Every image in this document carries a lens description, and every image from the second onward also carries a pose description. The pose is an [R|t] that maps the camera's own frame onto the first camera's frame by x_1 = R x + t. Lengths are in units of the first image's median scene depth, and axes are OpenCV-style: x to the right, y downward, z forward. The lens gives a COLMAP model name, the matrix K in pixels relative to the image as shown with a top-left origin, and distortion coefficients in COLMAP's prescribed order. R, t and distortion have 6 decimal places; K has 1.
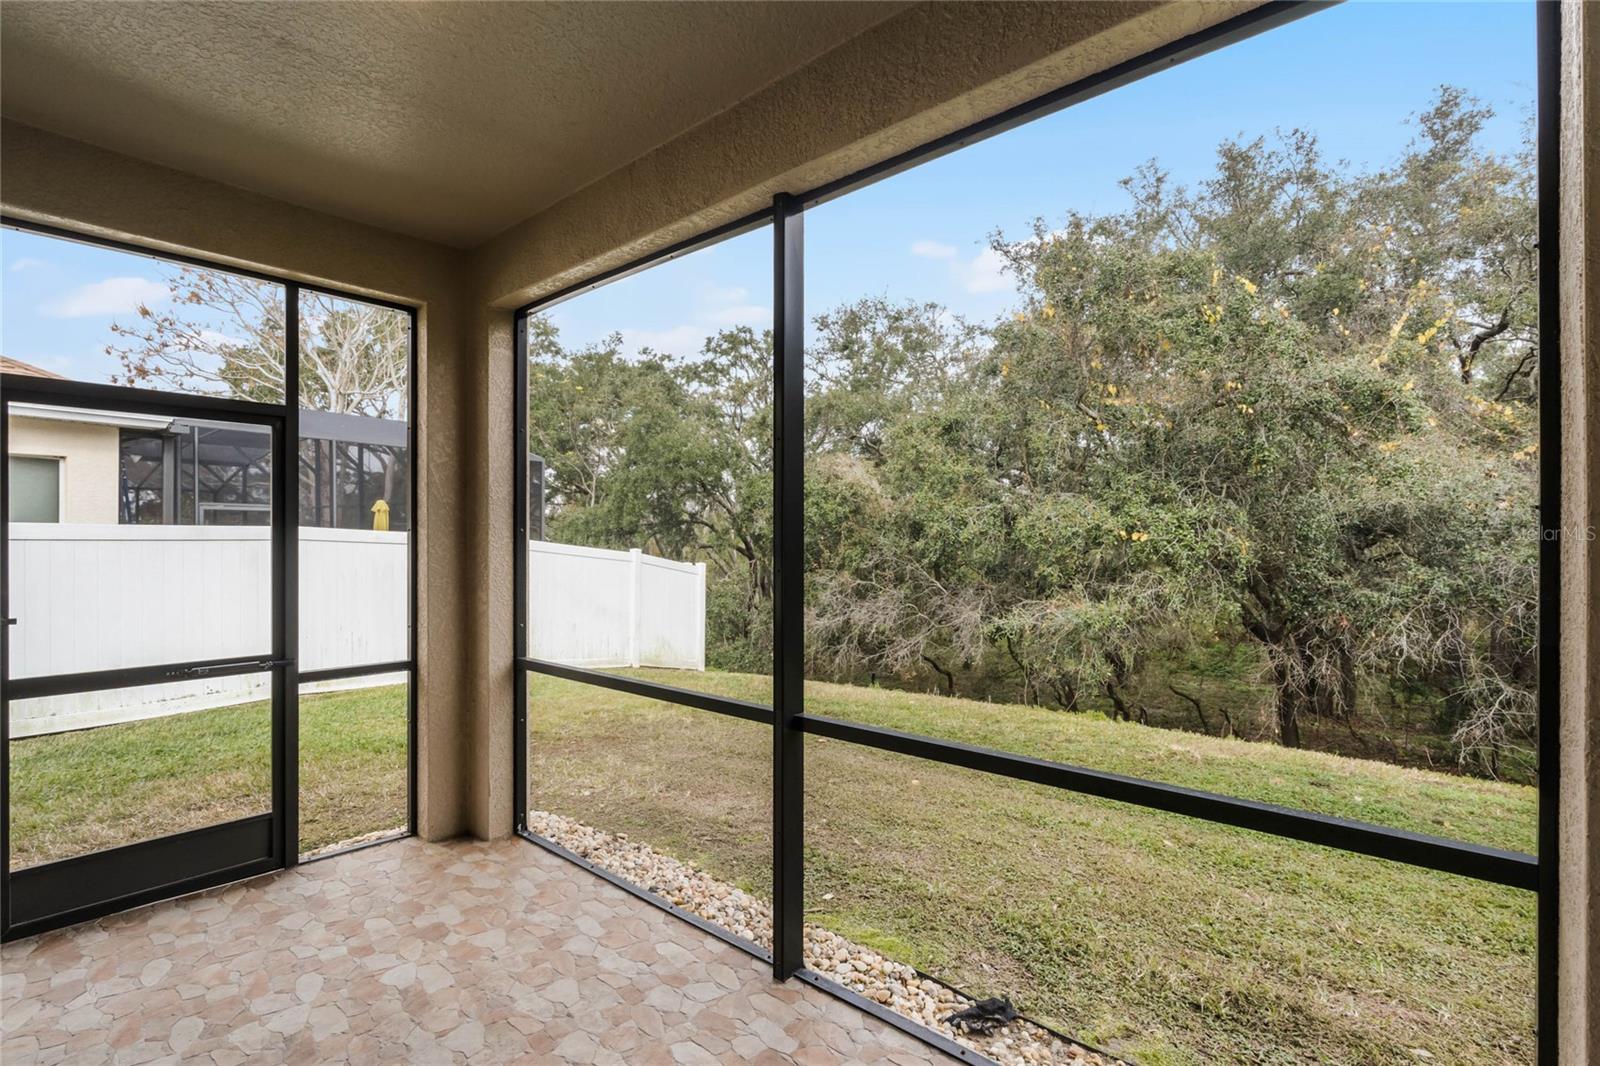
lens RADIAL K [[753.4, 0, 803.9], [0, 753.4, 532.4], [0, 0, 1]] dist [-0.000638, -0.000239]
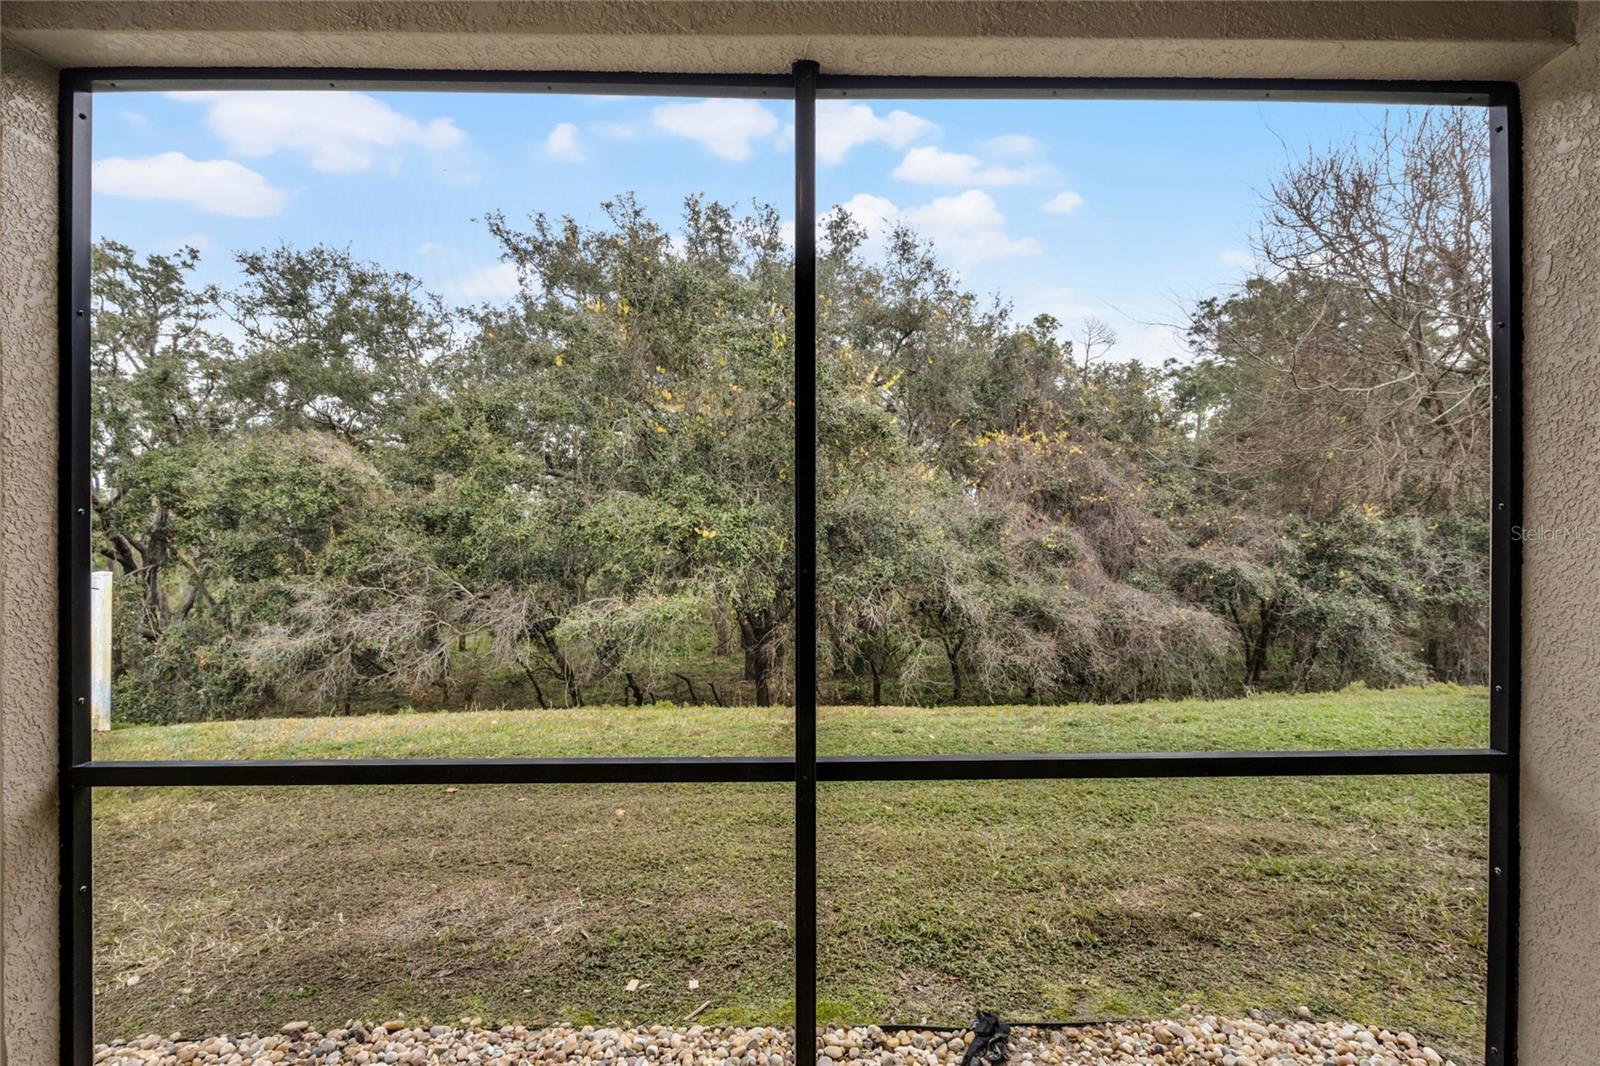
lens RADIAL K [[719.2, 0, 800.0], [0, 719.2, 533.0], [0, 0, 1]] dist [-0.000430, 0.000139]
pose [[0.740588, 0.003689, 0.671949, -0.103998], [-0.004650, 0.999989, -0.000366, 0.003004], [-0.671943, -0.002853, 0.740598, 0.097729]]
